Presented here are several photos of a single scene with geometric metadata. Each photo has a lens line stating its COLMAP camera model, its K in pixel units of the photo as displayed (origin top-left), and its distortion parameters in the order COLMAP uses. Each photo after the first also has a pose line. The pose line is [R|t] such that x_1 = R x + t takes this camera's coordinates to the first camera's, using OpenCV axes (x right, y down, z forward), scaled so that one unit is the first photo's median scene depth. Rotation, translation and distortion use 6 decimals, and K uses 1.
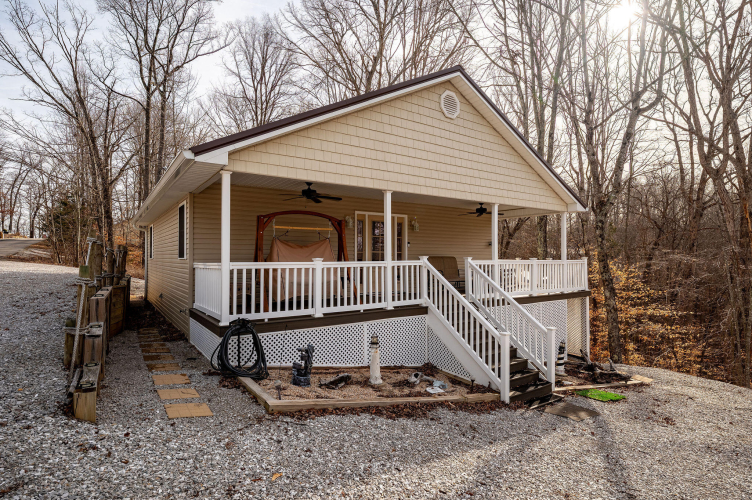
lens RADIAL K [[392.4, 0, 376.0], [0, 392.4, 248.5], [0, 0, 1]] dist [0.004398, 0.001271]
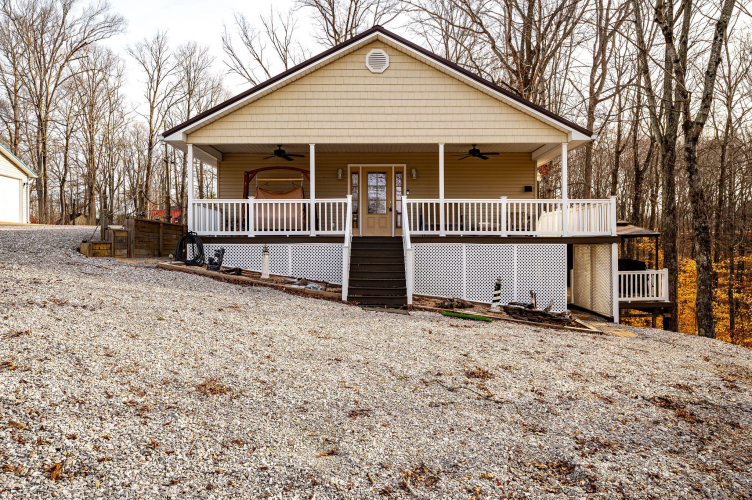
lens RADIAL K [[515.4, 0, 376.3], [0, 515.4, 249.8], [0, 0, 1]] dist [-0.010259, -0.003431]
pose [[0.818249, -0.001031, -0.574864, 1.129060], [0.014733, 0.999708, 0.019177, 0.163439], [0.574676, -0.024161, 0.818024, -0.249195]]
